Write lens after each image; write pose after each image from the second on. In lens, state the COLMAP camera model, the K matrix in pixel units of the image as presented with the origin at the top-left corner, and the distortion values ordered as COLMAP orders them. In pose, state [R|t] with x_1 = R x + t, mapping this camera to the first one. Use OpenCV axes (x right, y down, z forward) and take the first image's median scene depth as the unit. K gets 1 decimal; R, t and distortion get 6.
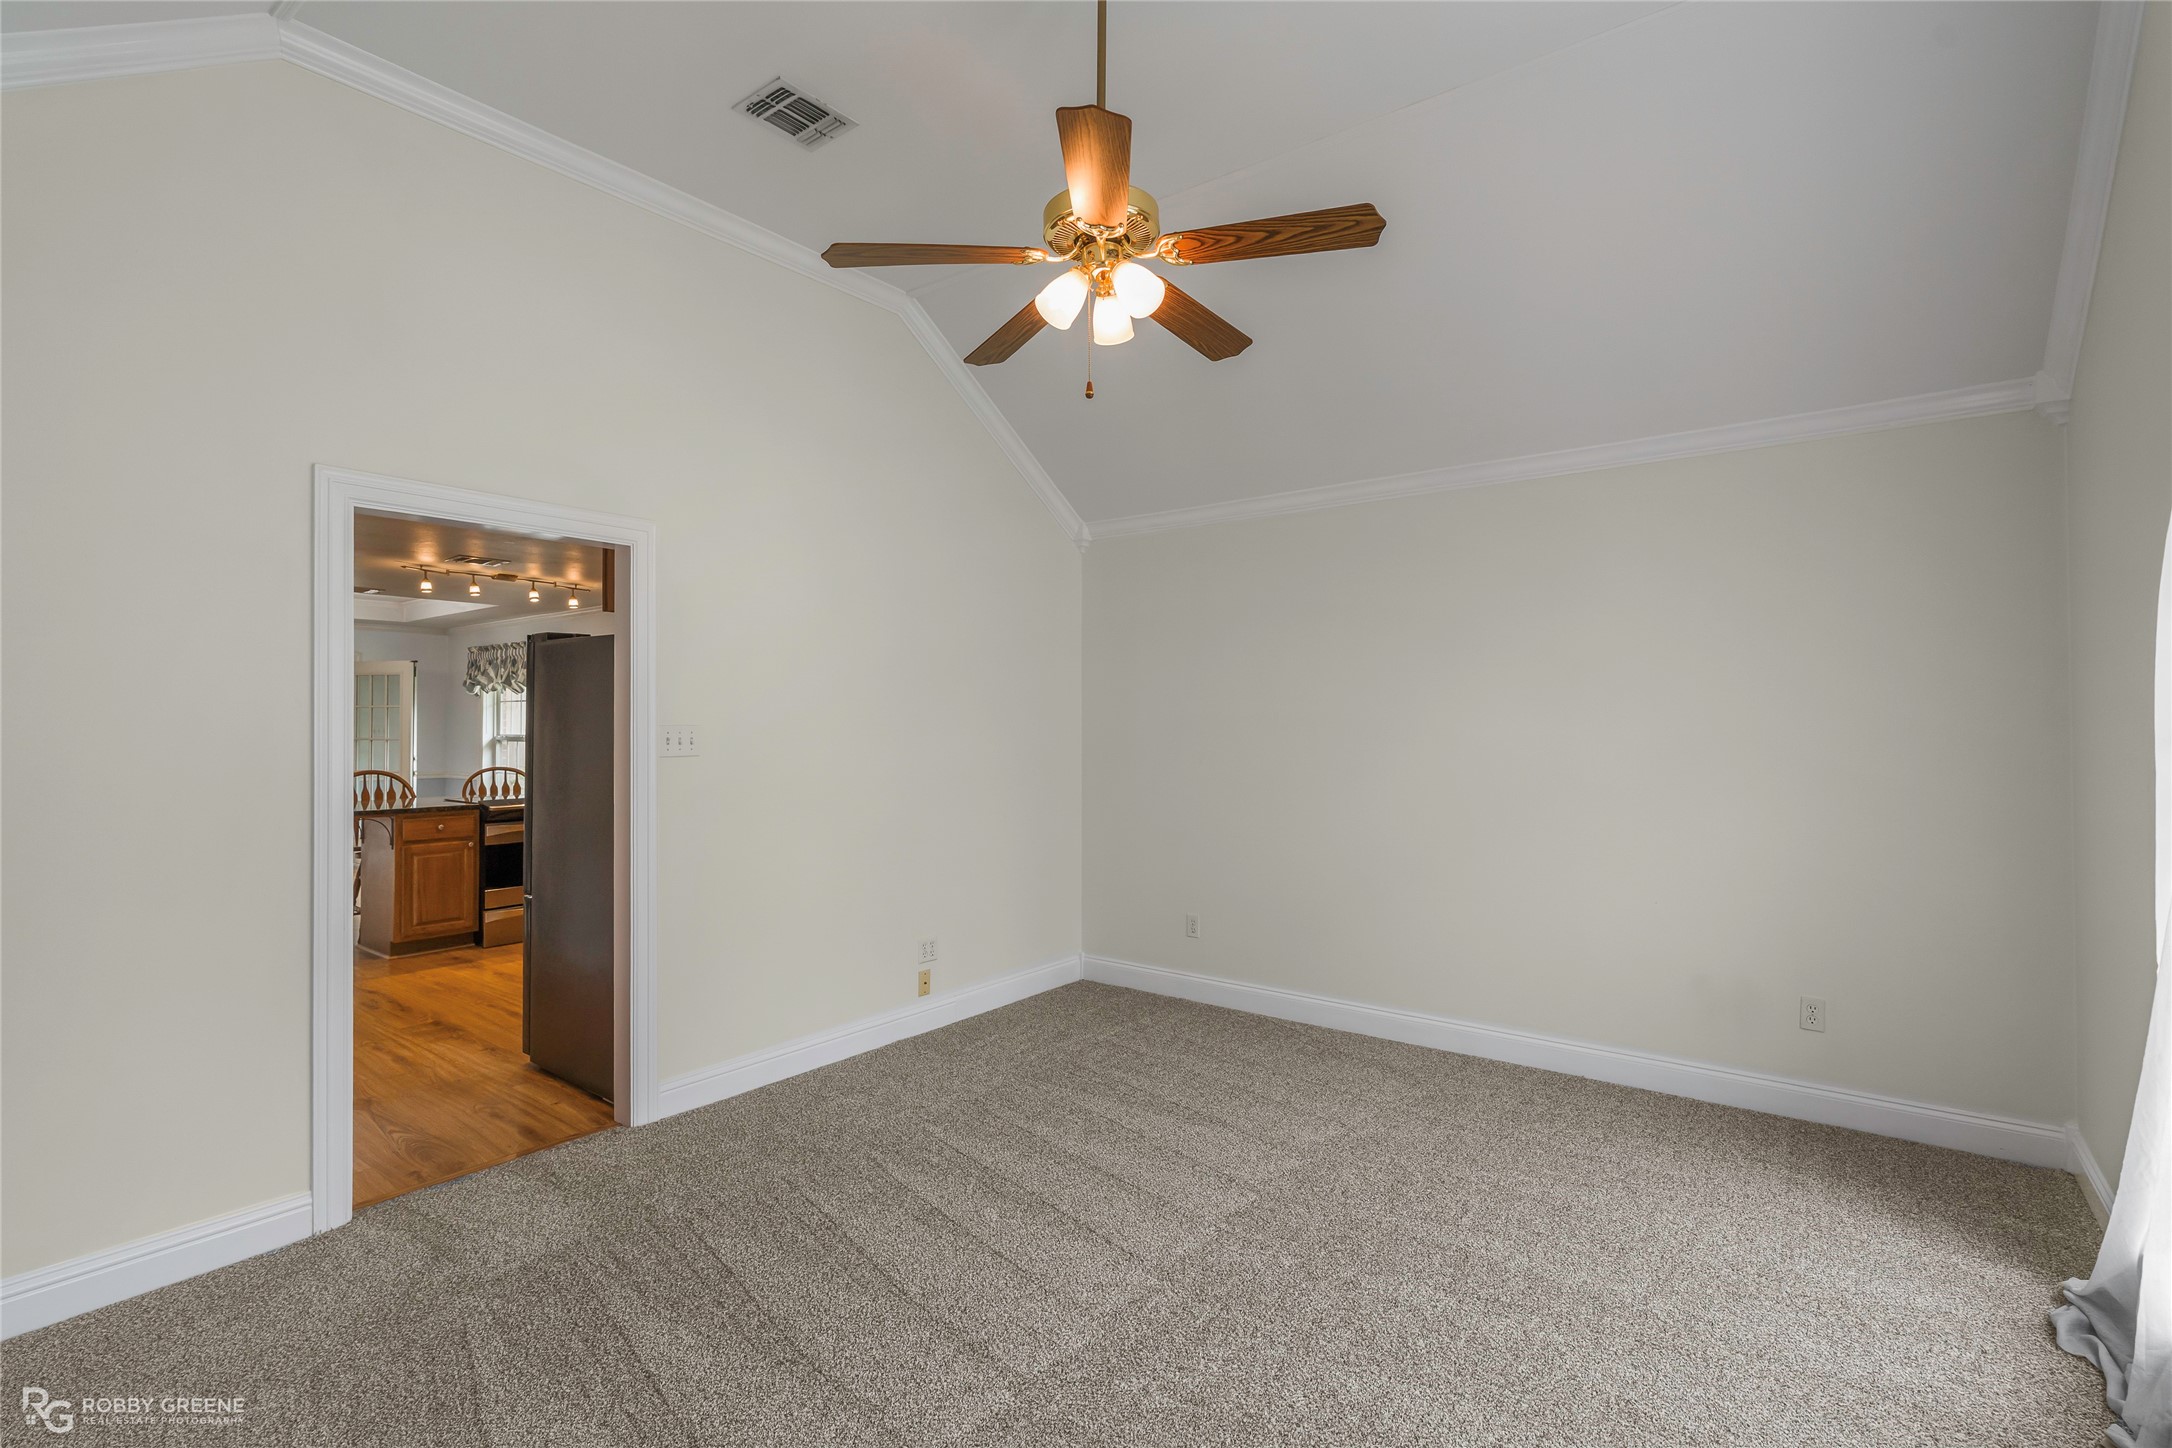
lens RADIAL K [[997.9, 0, 1070.5], [0, 997.9, 721.6], [0, 0, 1]] dist [-0.004857, 0.003173]
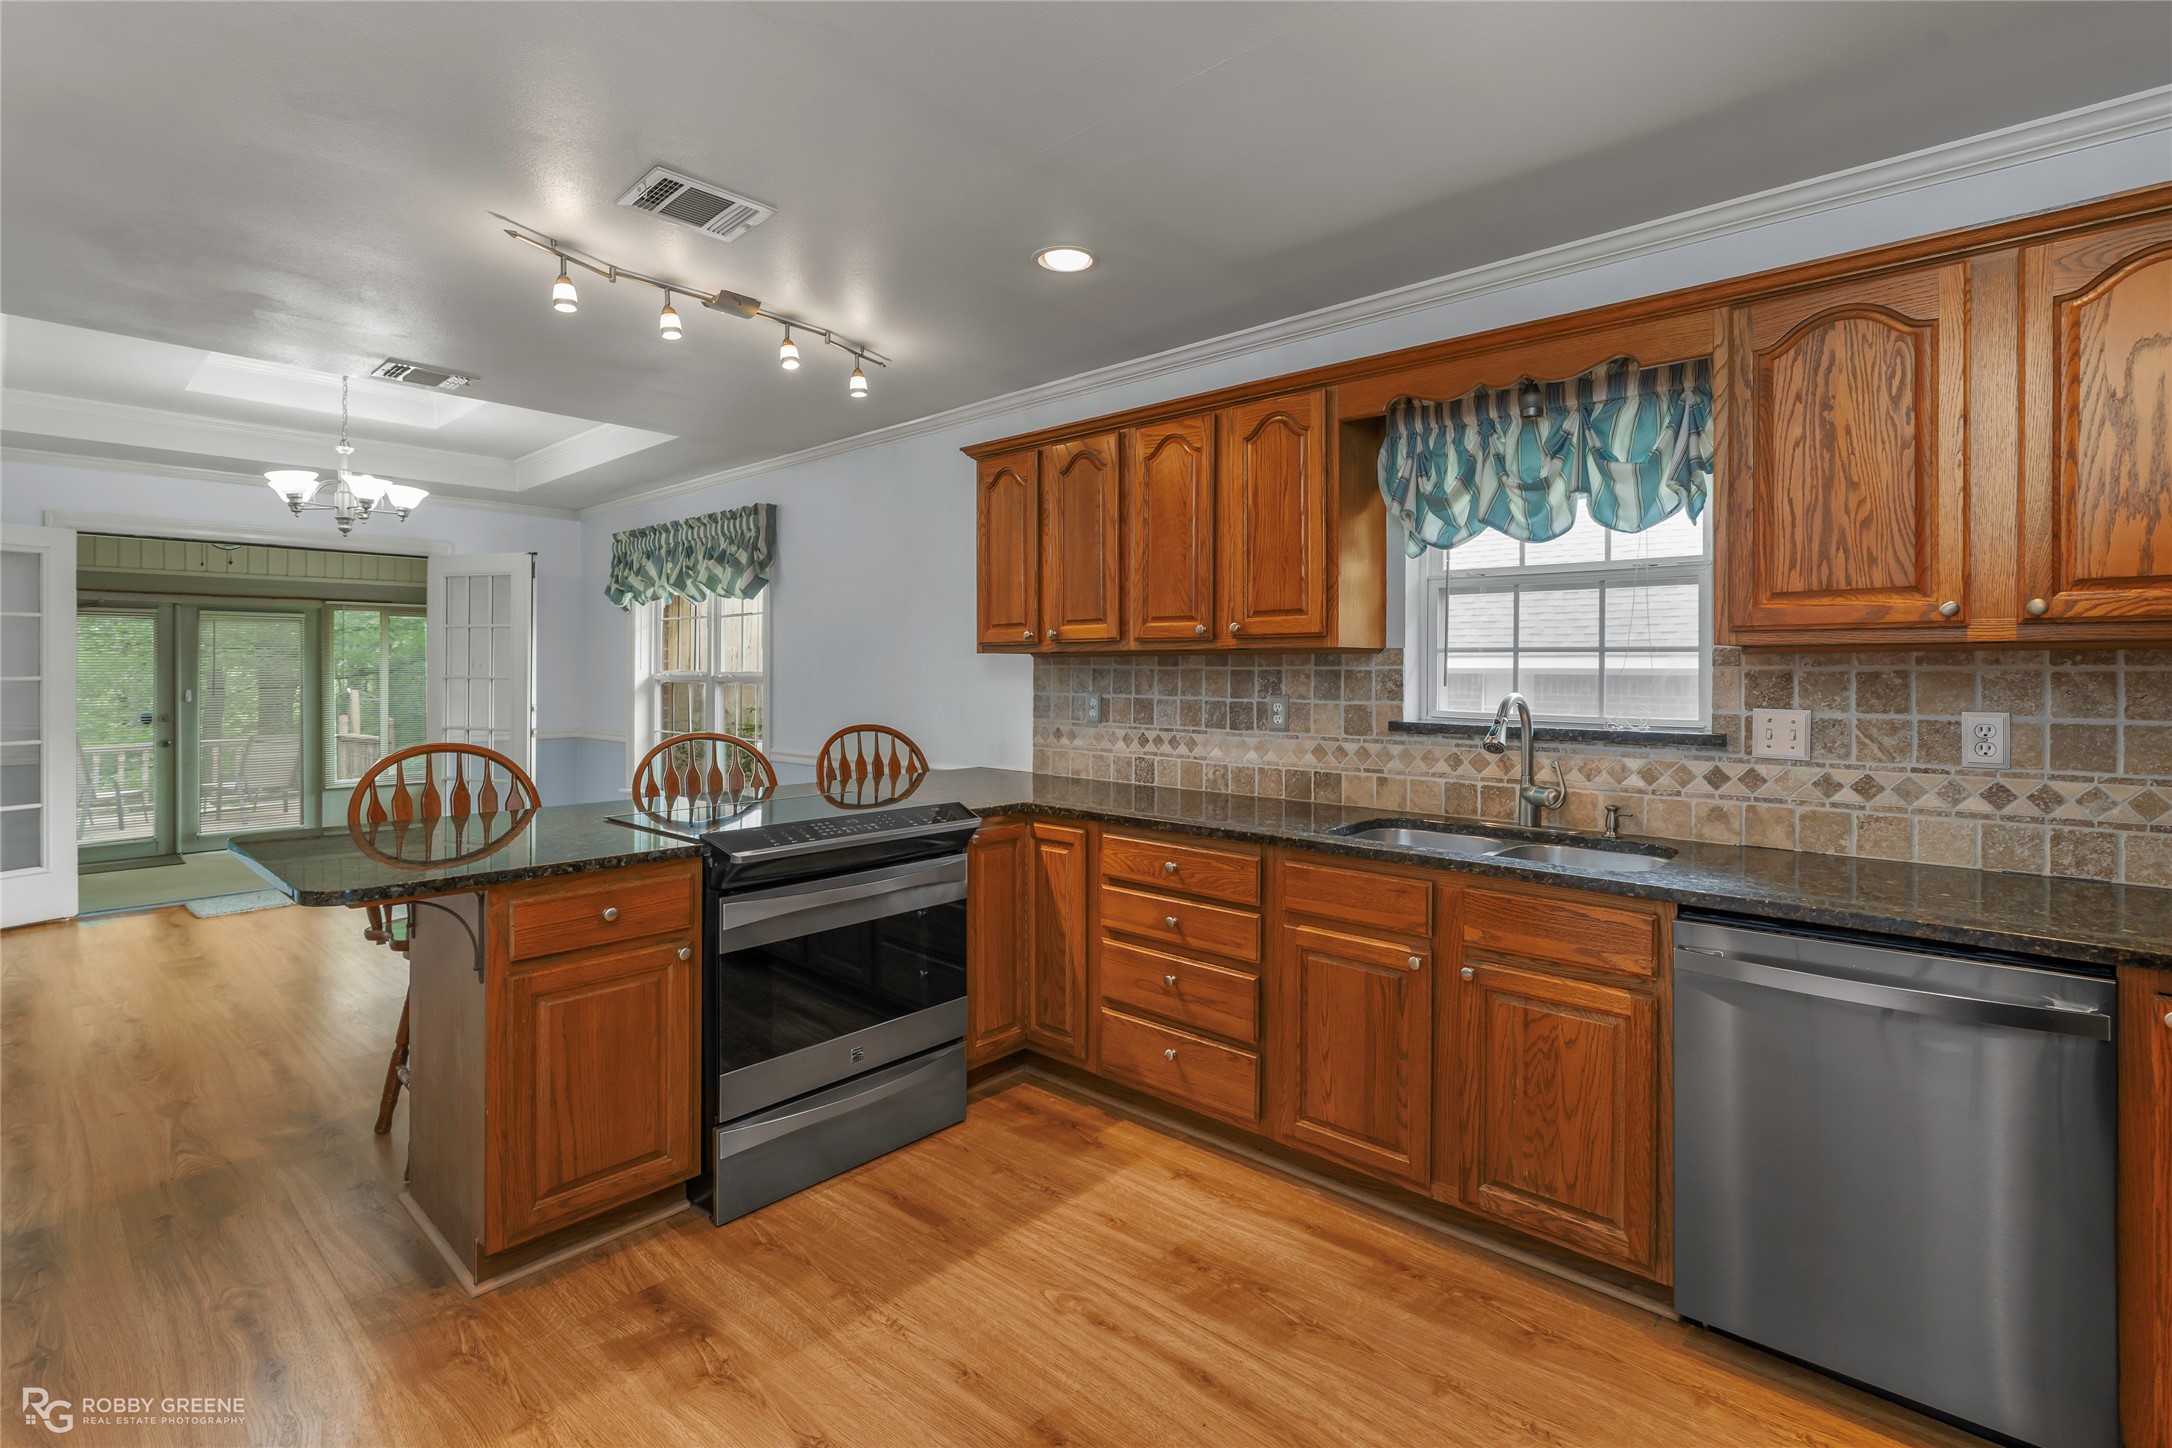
lens RADIAL K [[997.9, 0, 1080.9], [0, 997.9, 666.8], [0, 0, 1]] dist [-0.004857, 0.003173]
pose [[0.996961, -0.001425, -0.077891, -0.383322], [0.001686, 0.999993, 0.003297, 0.013737], [0.077886, -0.003418, 0.996956, 0.577926]]
